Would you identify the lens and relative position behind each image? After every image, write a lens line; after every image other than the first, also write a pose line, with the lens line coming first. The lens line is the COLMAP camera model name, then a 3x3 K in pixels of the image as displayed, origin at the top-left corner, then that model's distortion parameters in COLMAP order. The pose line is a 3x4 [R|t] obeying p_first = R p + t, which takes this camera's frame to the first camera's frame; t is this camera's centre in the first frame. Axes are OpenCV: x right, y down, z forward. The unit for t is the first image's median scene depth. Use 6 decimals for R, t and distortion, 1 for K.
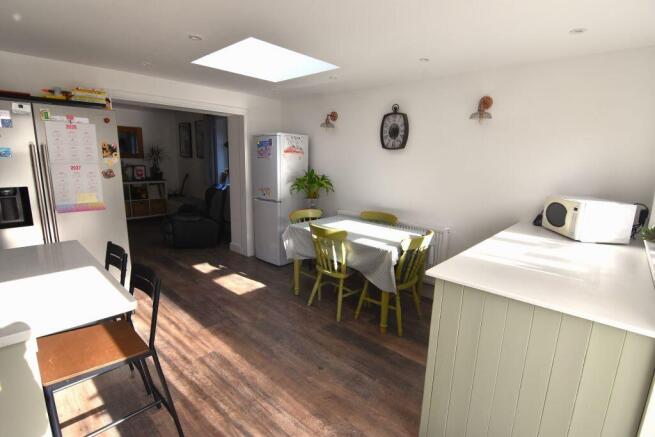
lens RADIAL K [[320.5, 0, 326.3], [0, 320.5, 221.3], [0, 0, 1]] dist [-0.004146, -0.001177]
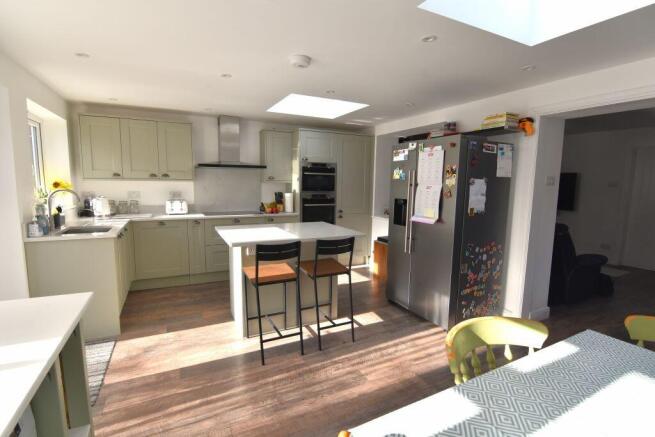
lens RADIAL K [[312.8, 0, 327.5], [0, 312.8, 218.5], [0, 0, 1]] dist [-0.000881, -0.000219]
pose [[-0.343485, 0.084058, -0.935389, 0.512059], [-0.210596, 0.963729, 0.163938, -0.173905], [0.915242, 0.253300, -0.313324, 1.097275]]
